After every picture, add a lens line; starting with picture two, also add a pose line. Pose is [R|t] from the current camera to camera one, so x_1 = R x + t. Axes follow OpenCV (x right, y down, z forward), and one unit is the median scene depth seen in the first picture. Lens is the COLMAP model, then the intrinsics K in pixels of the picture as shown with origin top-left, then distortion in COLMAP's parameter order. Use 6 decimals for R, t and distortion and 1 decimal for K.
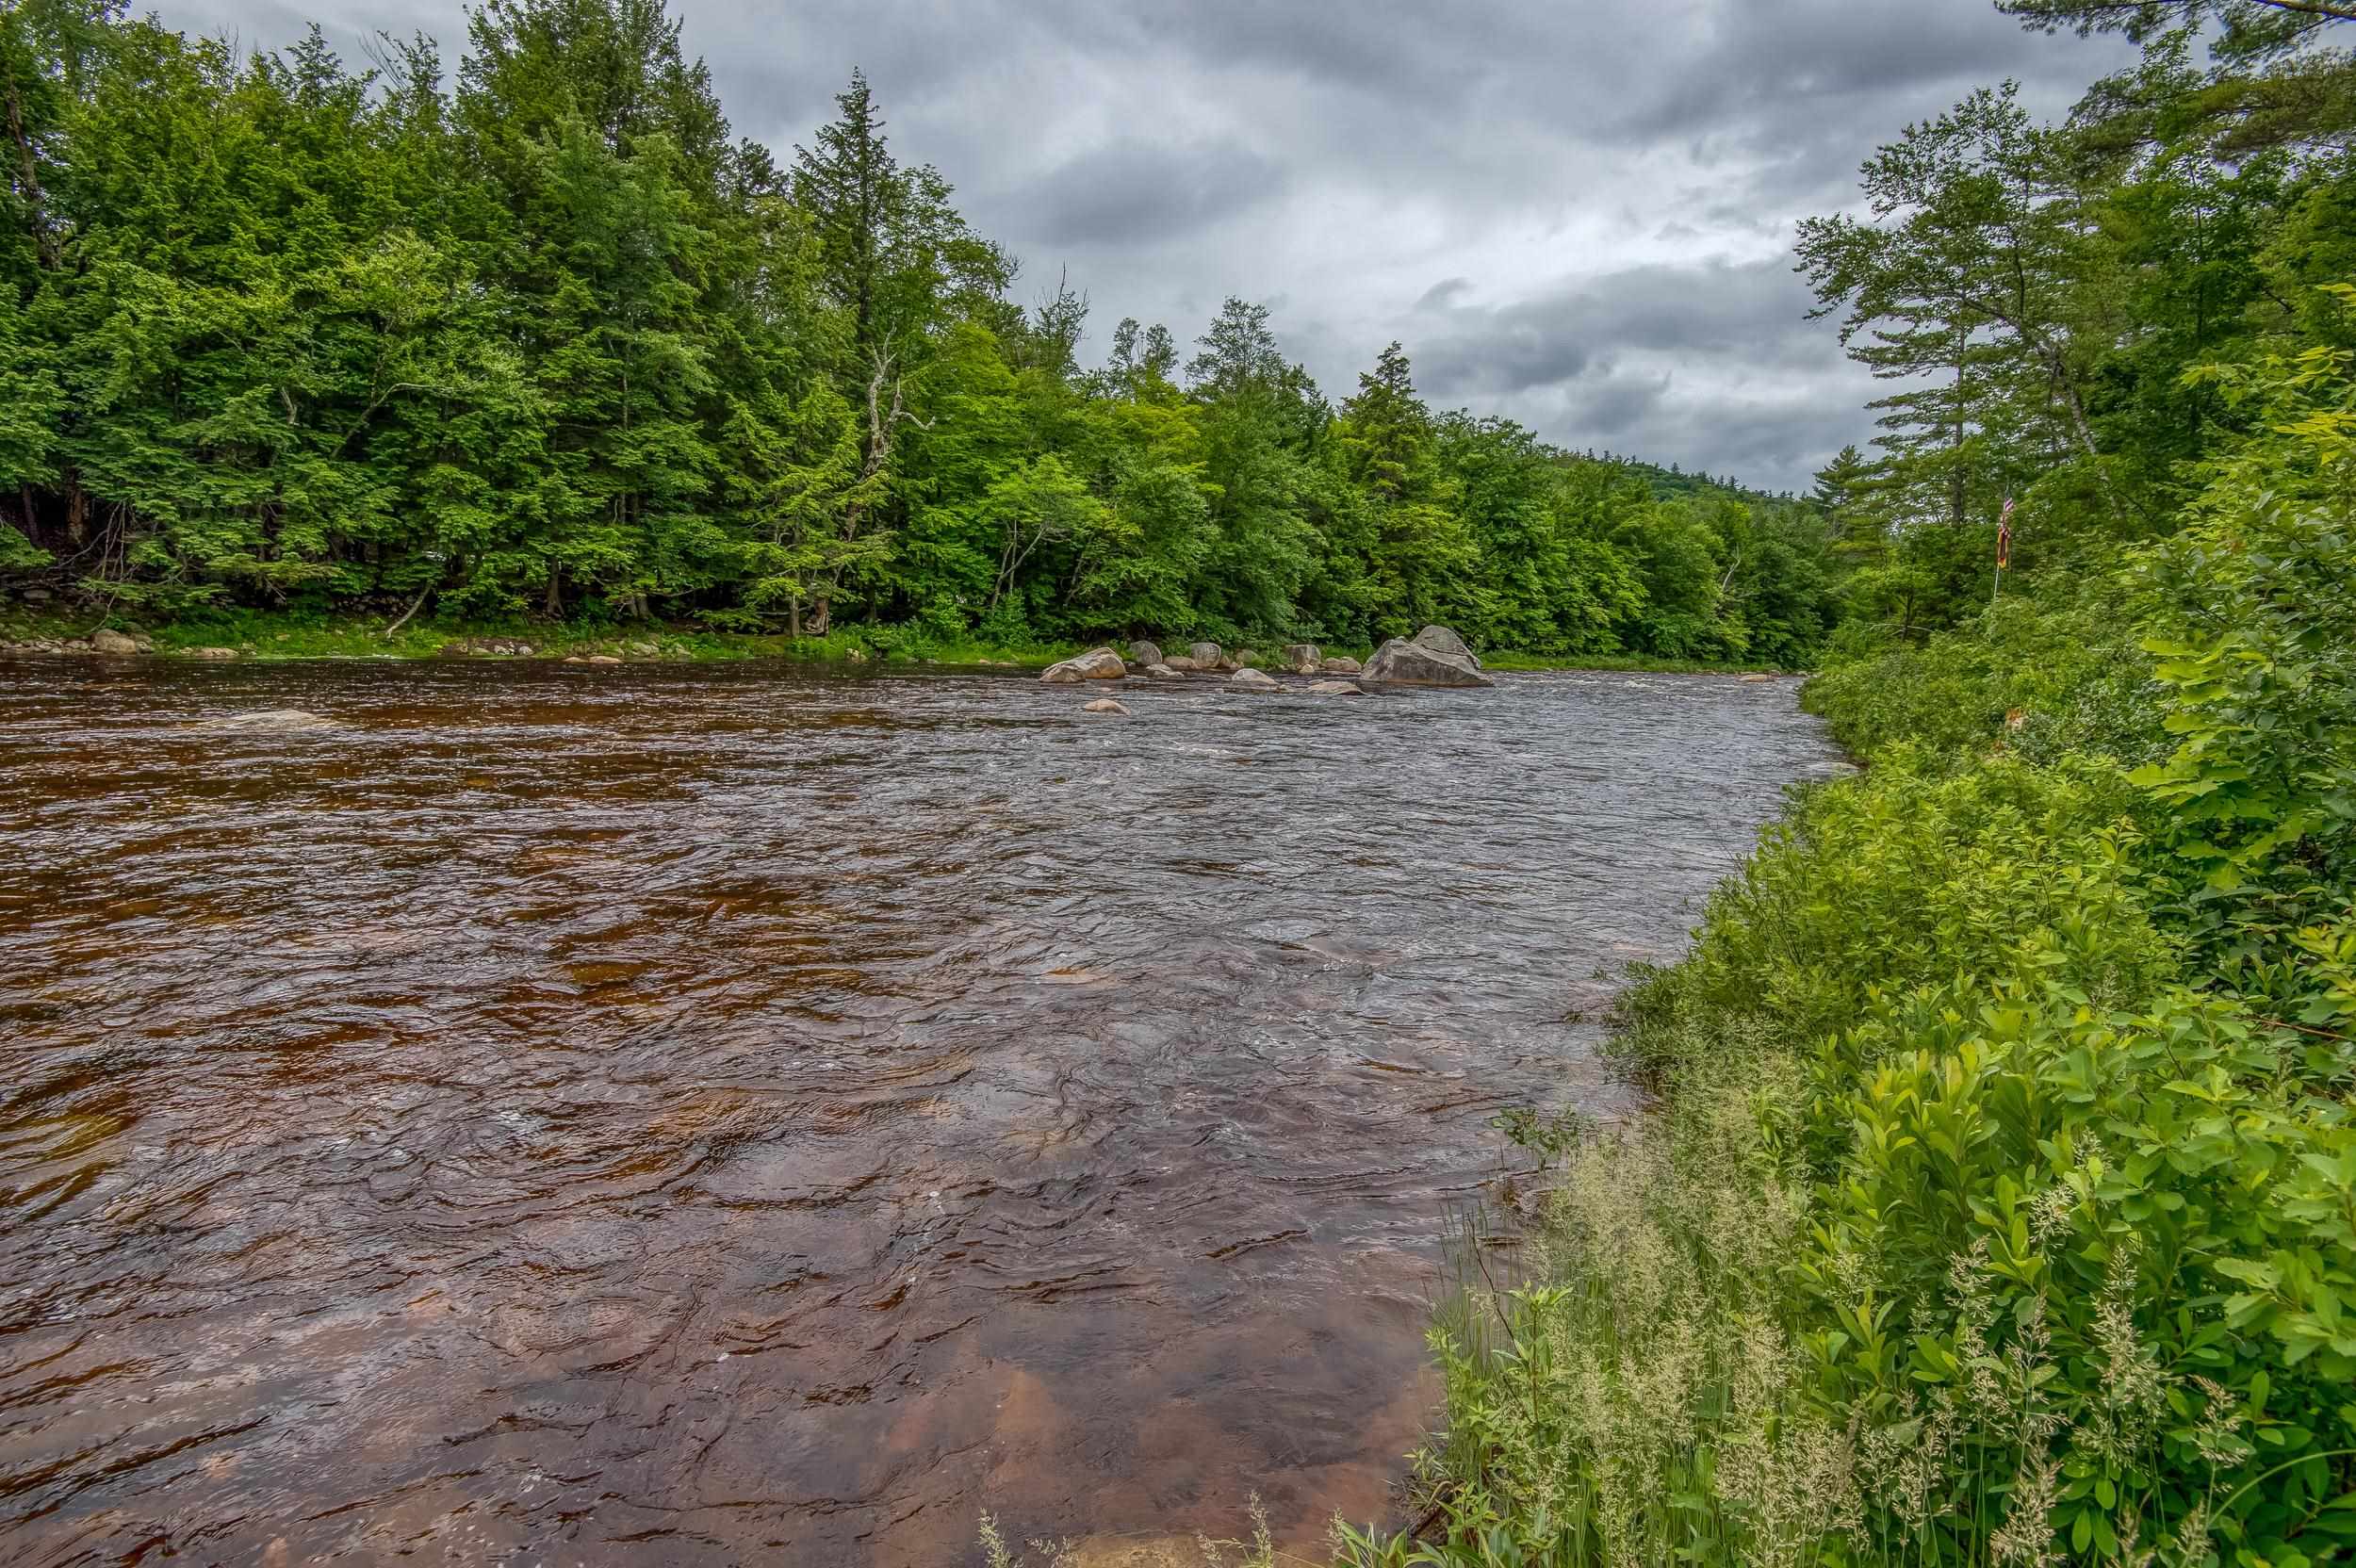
lens RADIAL K [[1123.3, 0, 1190.7], [0, 1123.3, 790.9], [0, 0, 1]] dist [-0.015098, -0.016014]
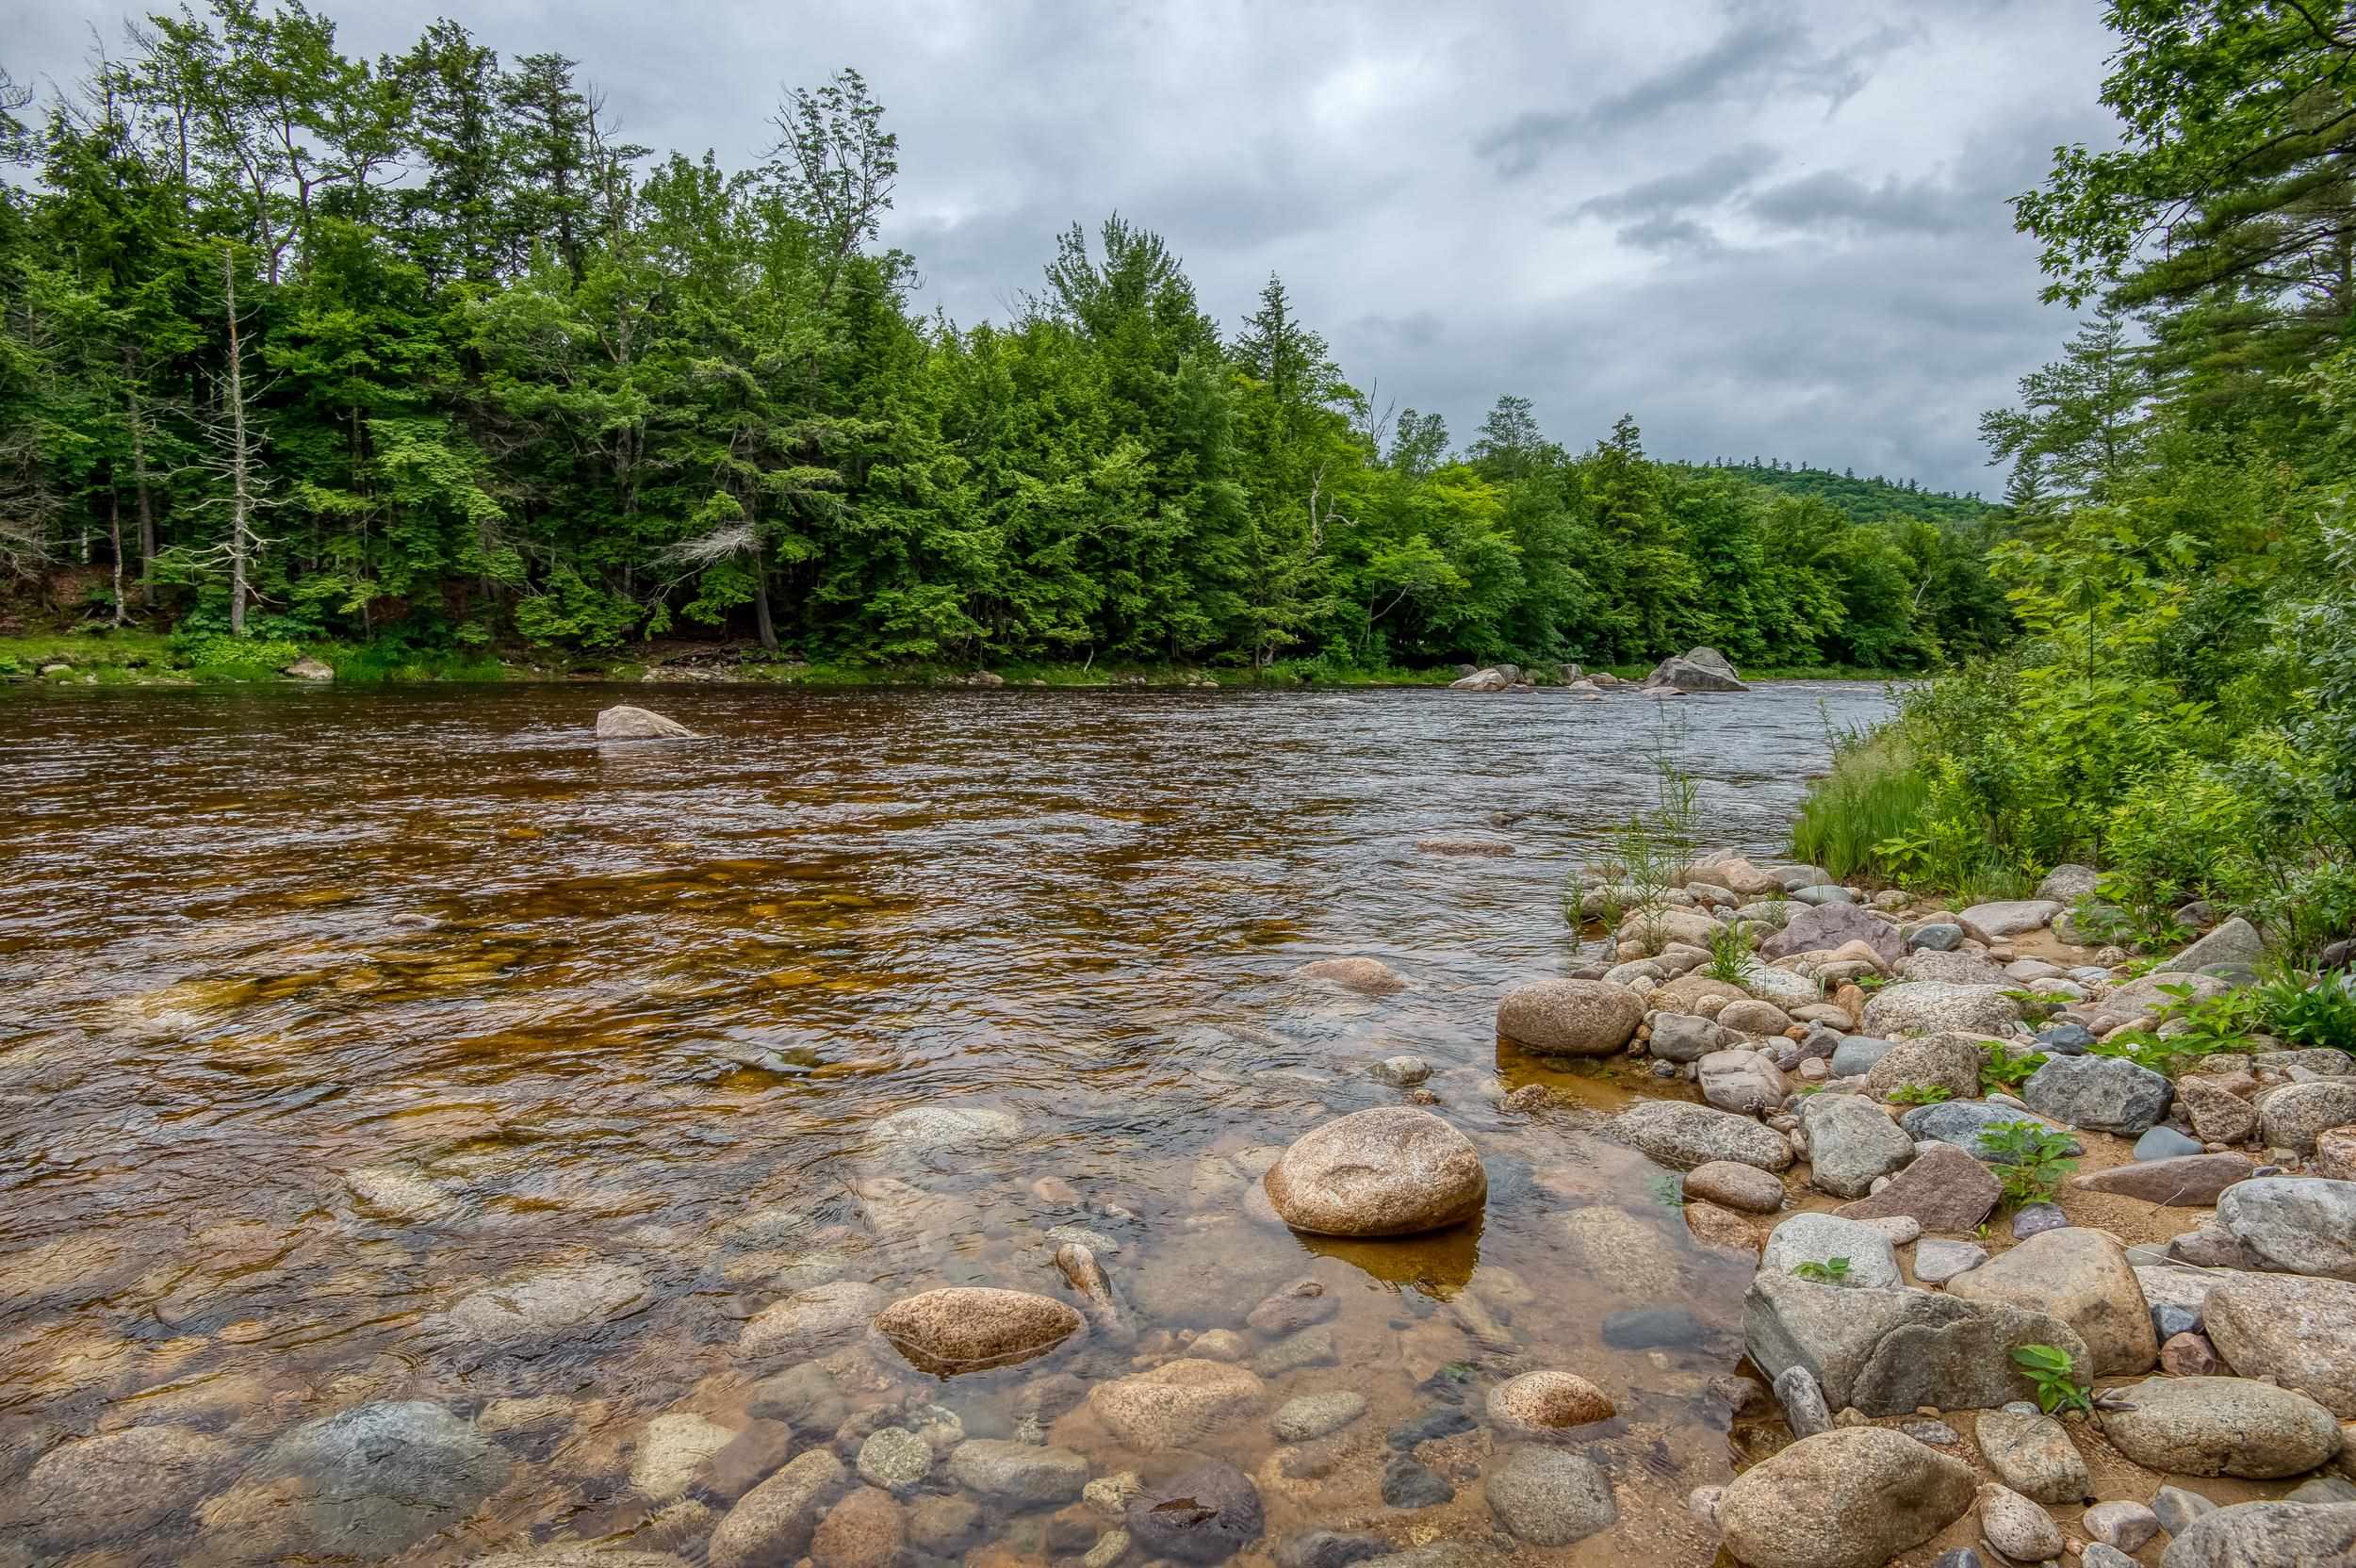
lens RADIAL K [[1123.3, 0, 1190.7], [0, 1123.3, 790.9], [0, 0, 1]] dist [-0.015098, -0.016014]
pose [[0.991533, -0.016049, -0.128856, -0.141411], [0.012986, 0.999614, -0.024578, 0.033011], [0.129201, 0.022697, 0.991359, -0.263430]]
